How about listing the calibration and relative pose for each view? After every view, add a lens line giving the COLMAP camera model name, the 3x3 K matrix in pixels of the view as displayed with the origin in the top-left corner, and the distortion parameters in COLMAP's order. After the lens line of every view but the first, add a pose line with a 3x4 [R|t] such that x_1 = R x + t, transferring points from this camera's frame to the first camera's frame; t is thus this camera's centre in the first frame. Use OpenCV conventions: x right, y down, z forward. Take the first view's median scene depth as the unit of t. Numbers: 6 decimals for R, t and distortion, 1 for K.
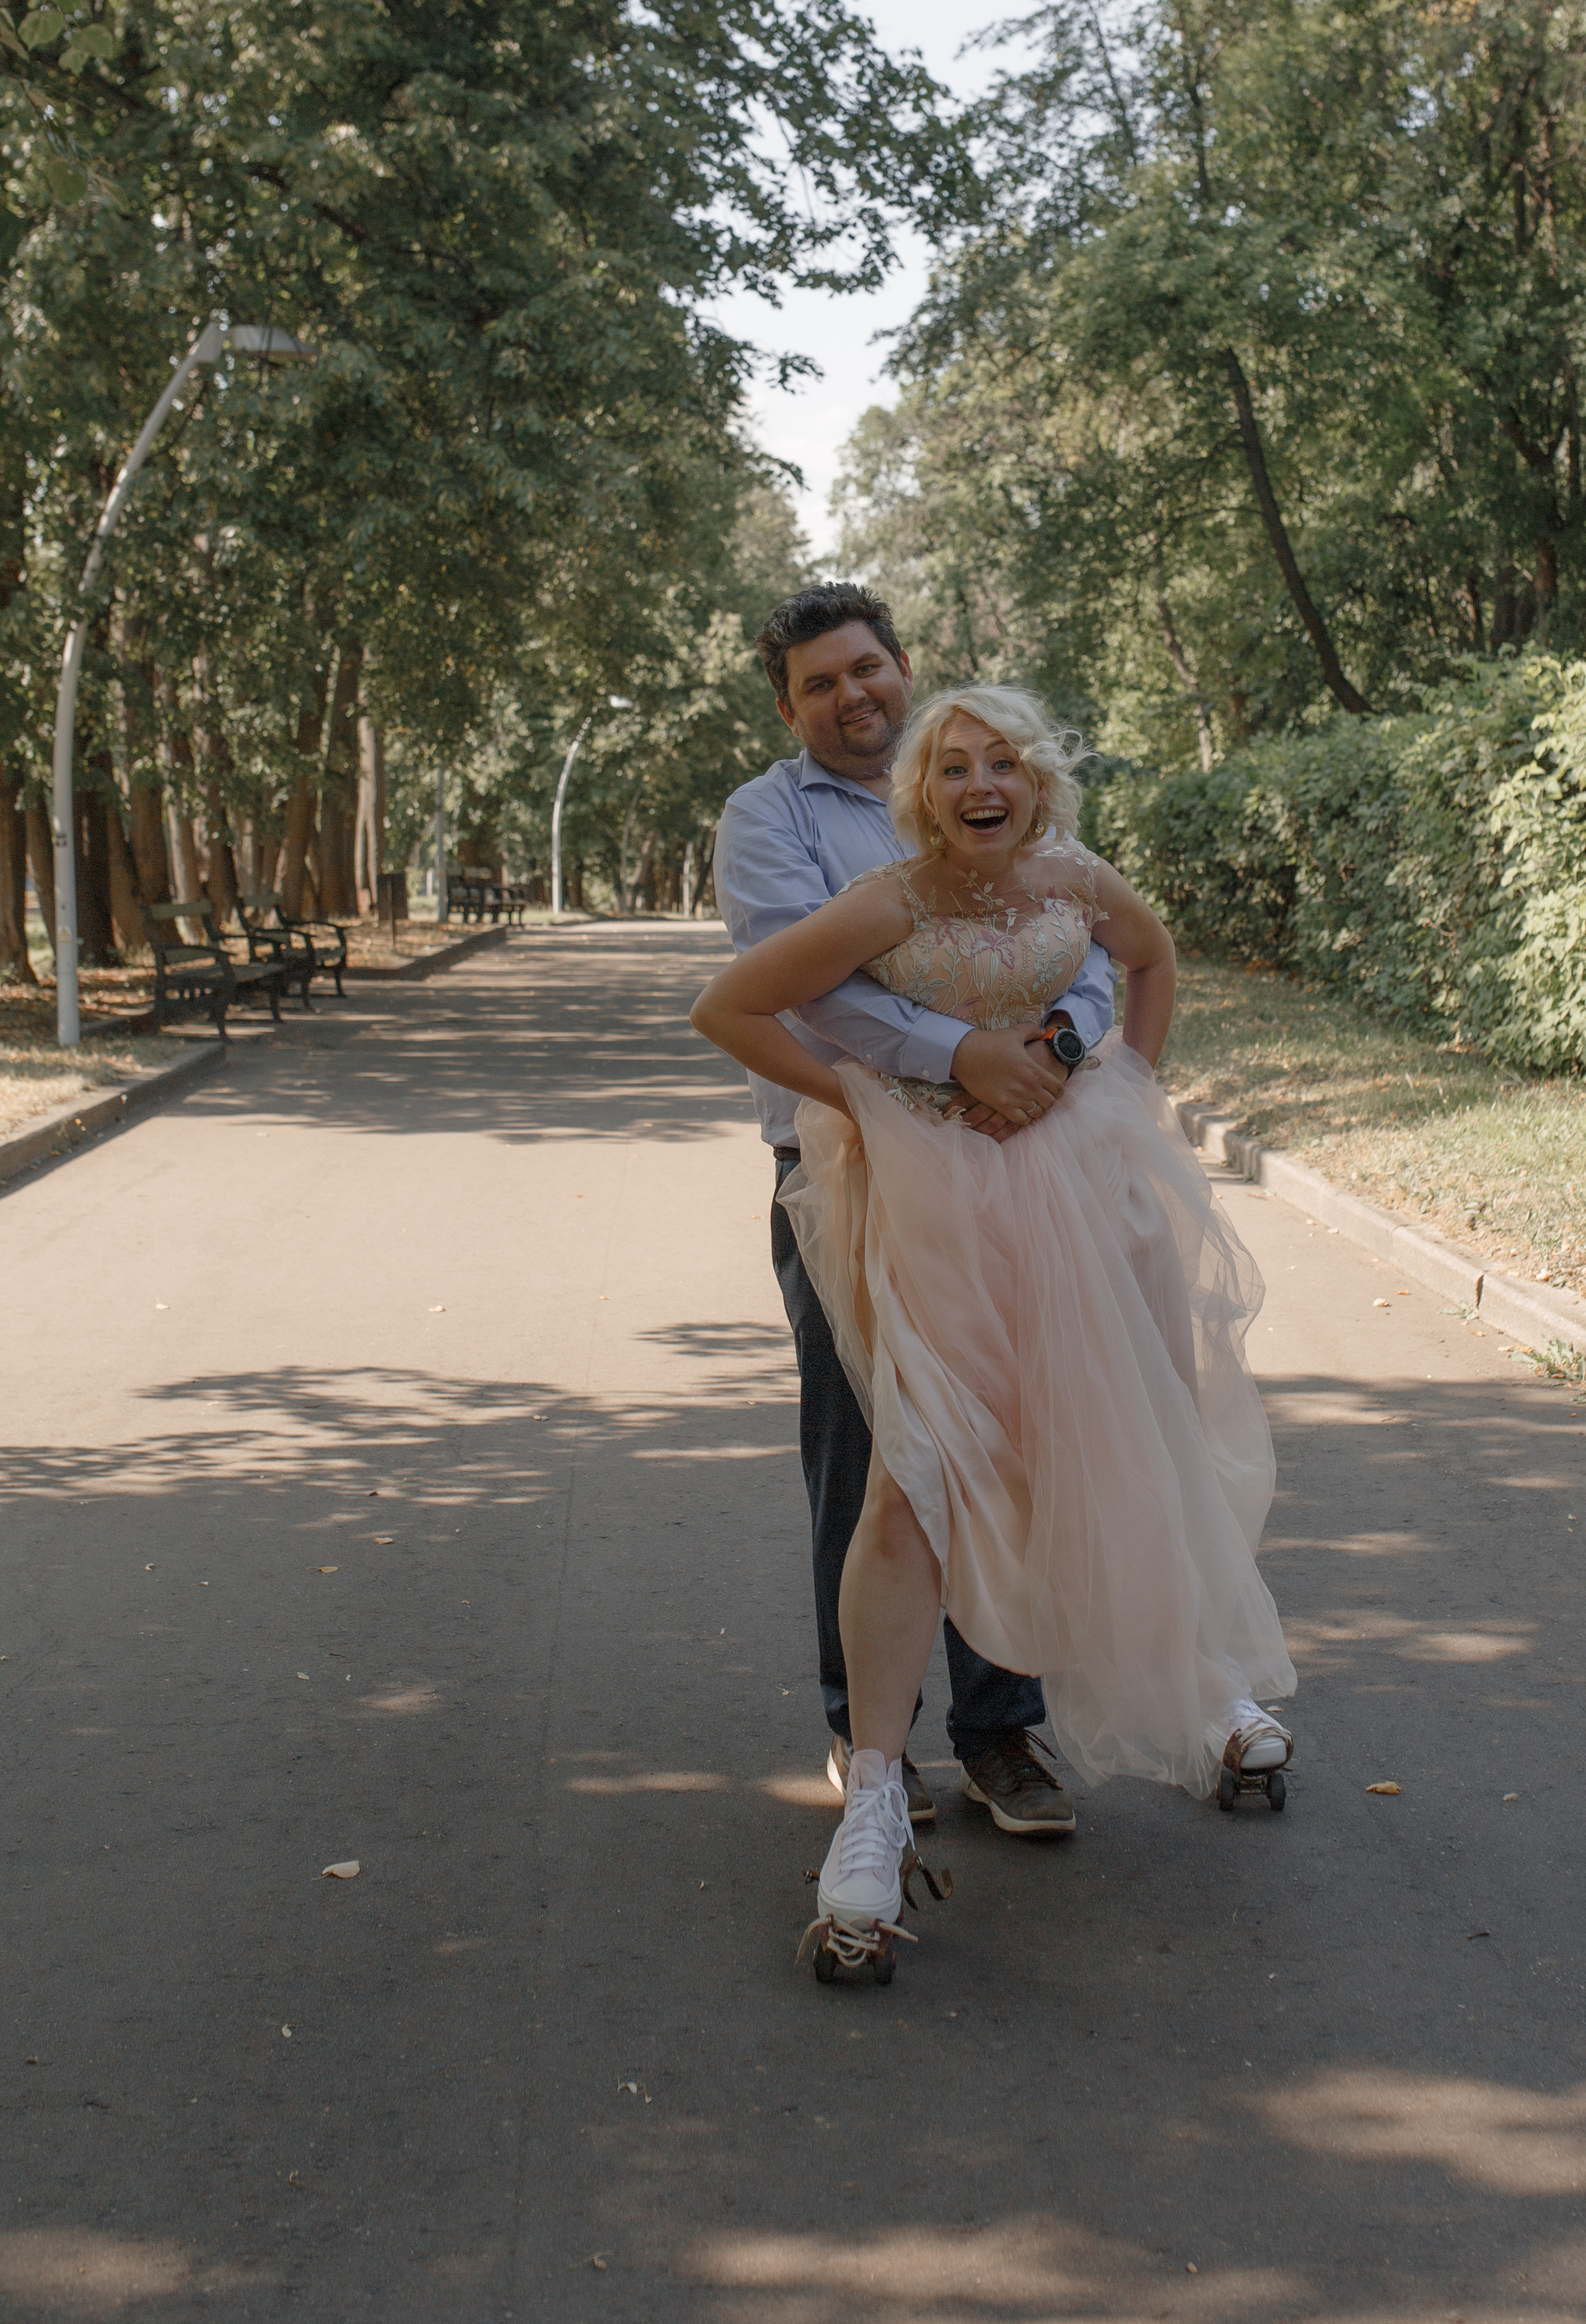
lens RADIAL K [[3019.4, 0, 994.0], [0, 3019.4, 849.3], [0, 0, 1]] dist [-0.099796, 0.001946]
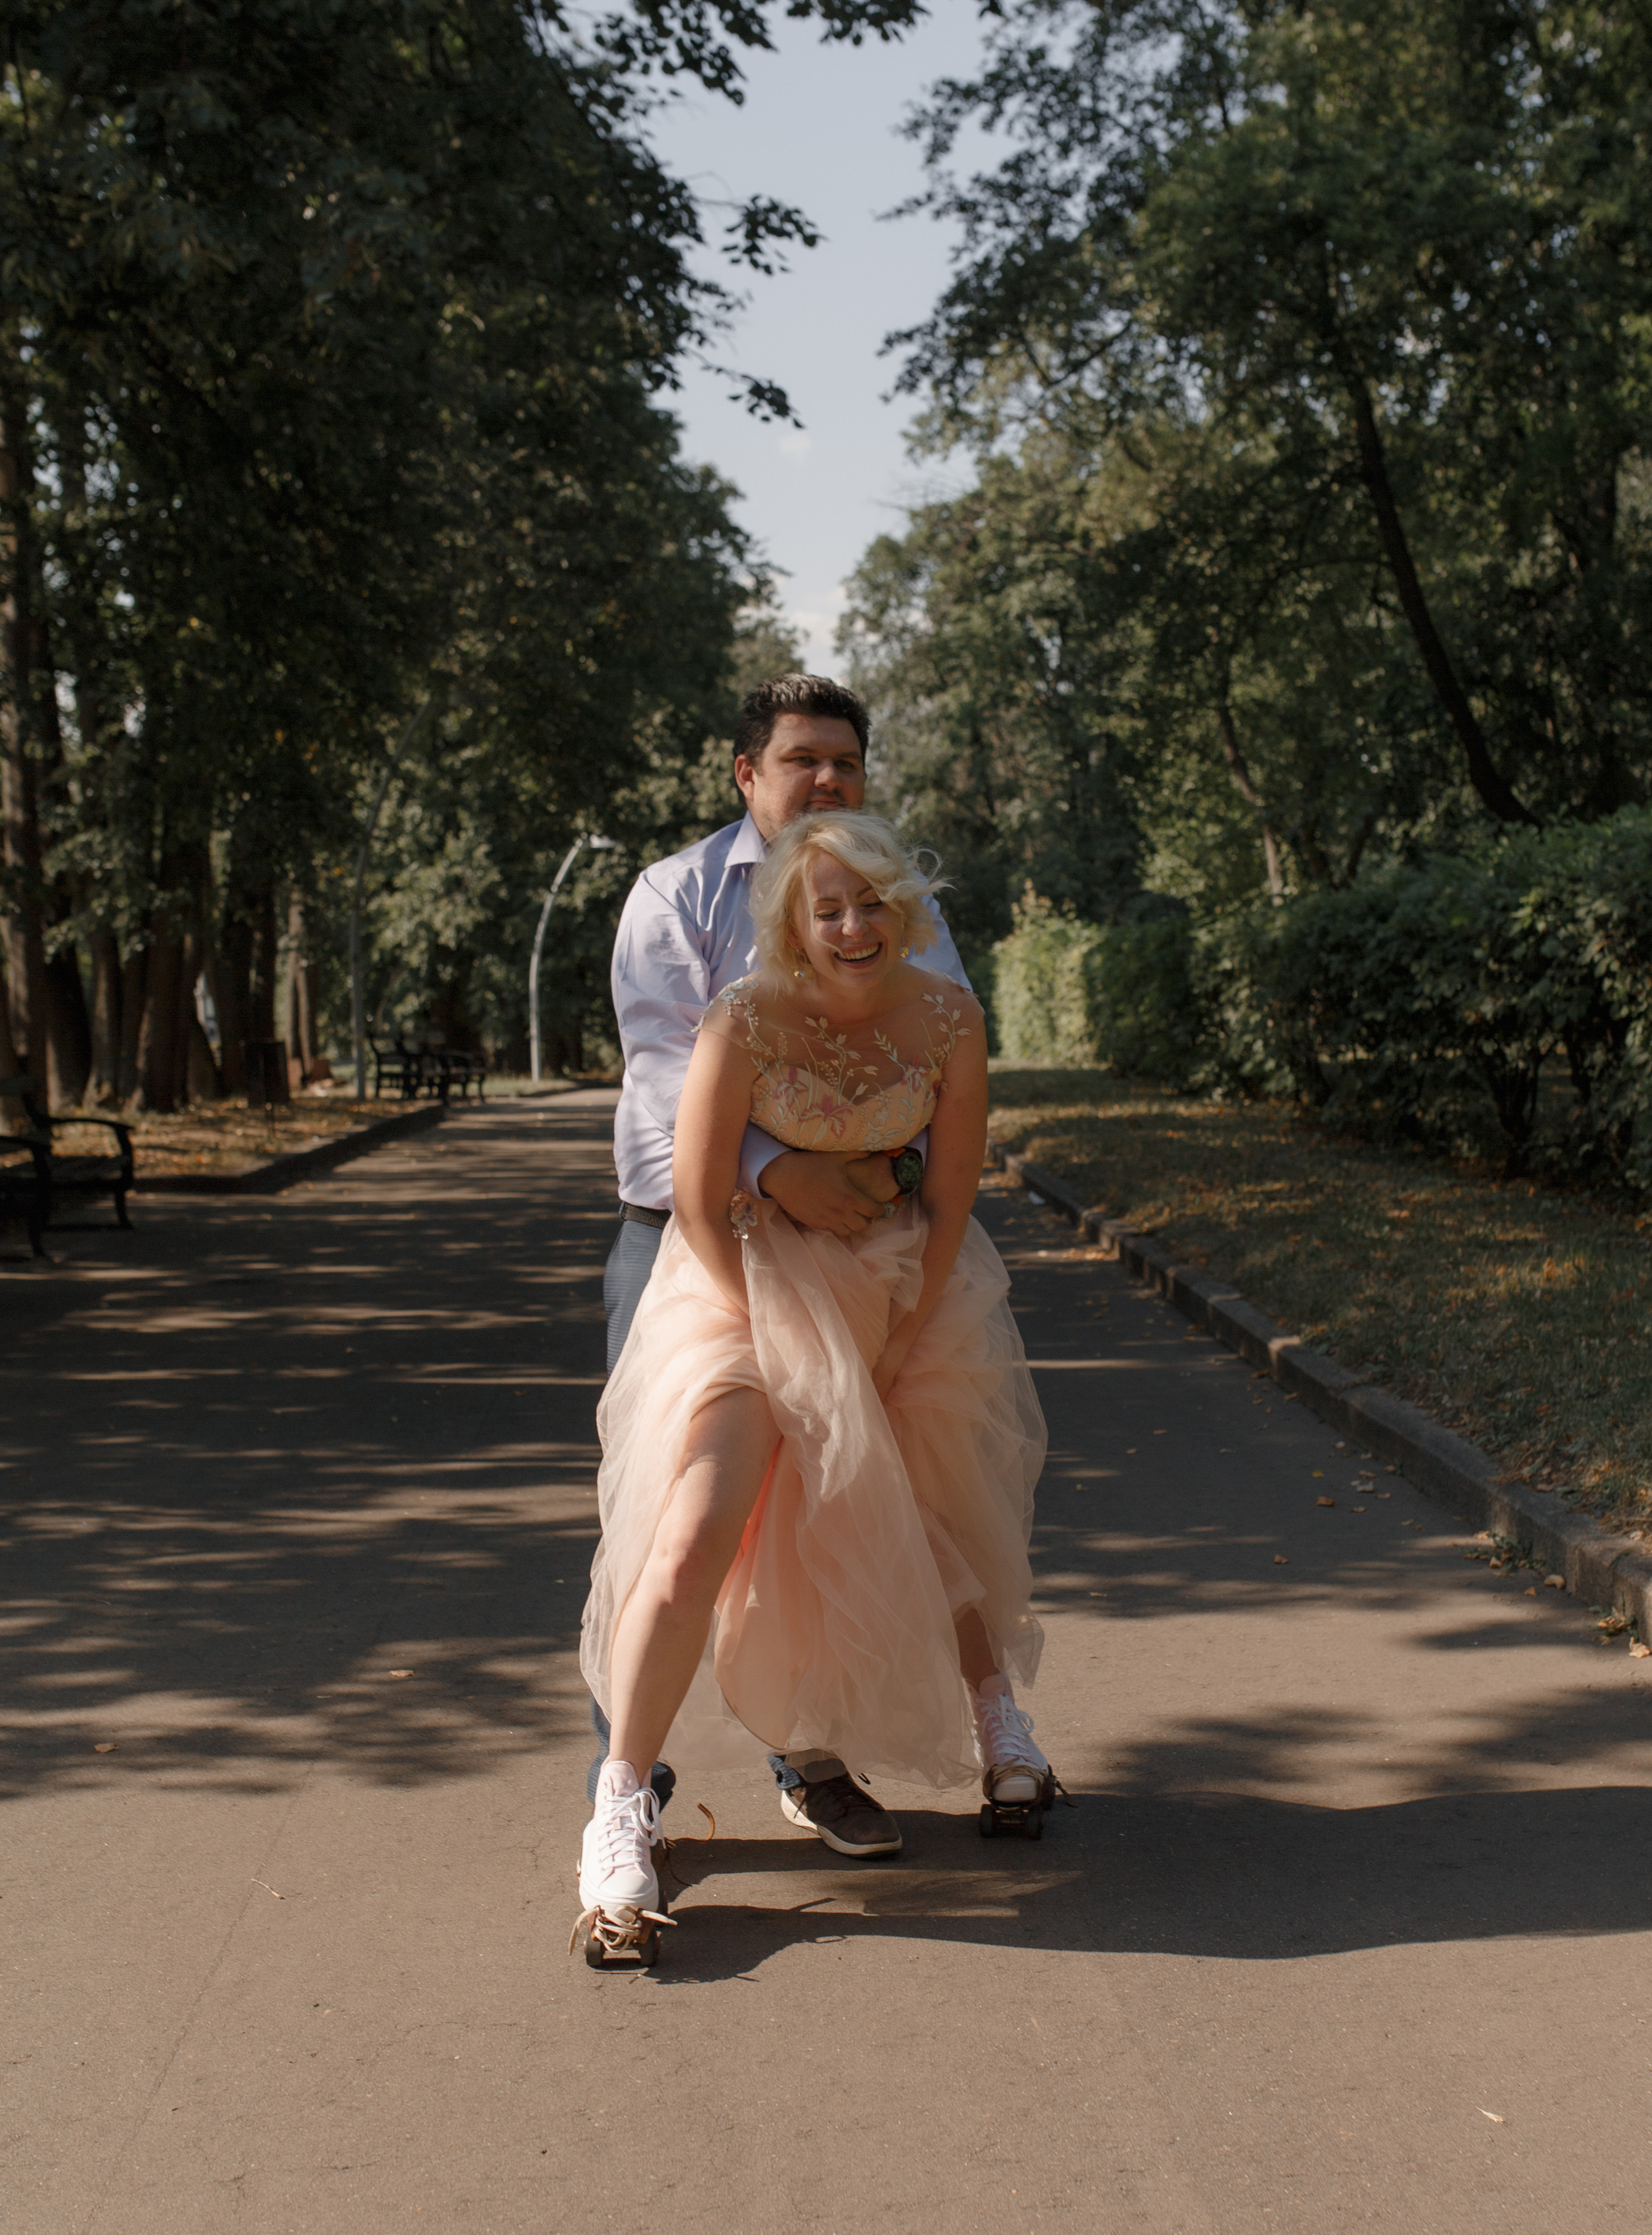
lens RADIAL K [[2795.0, 0, 943.4], [0, 2795.0, 1110.1], [0, 0, 1]] dist [-0.000401, -0.020642]
pose [[0.999751, -0.011714, -0.018974, -0.012383], [0.012424, 0.999211, 0.037722, 0.000411], [0.018517, -0.037949, 0.999108, 0.240070]]
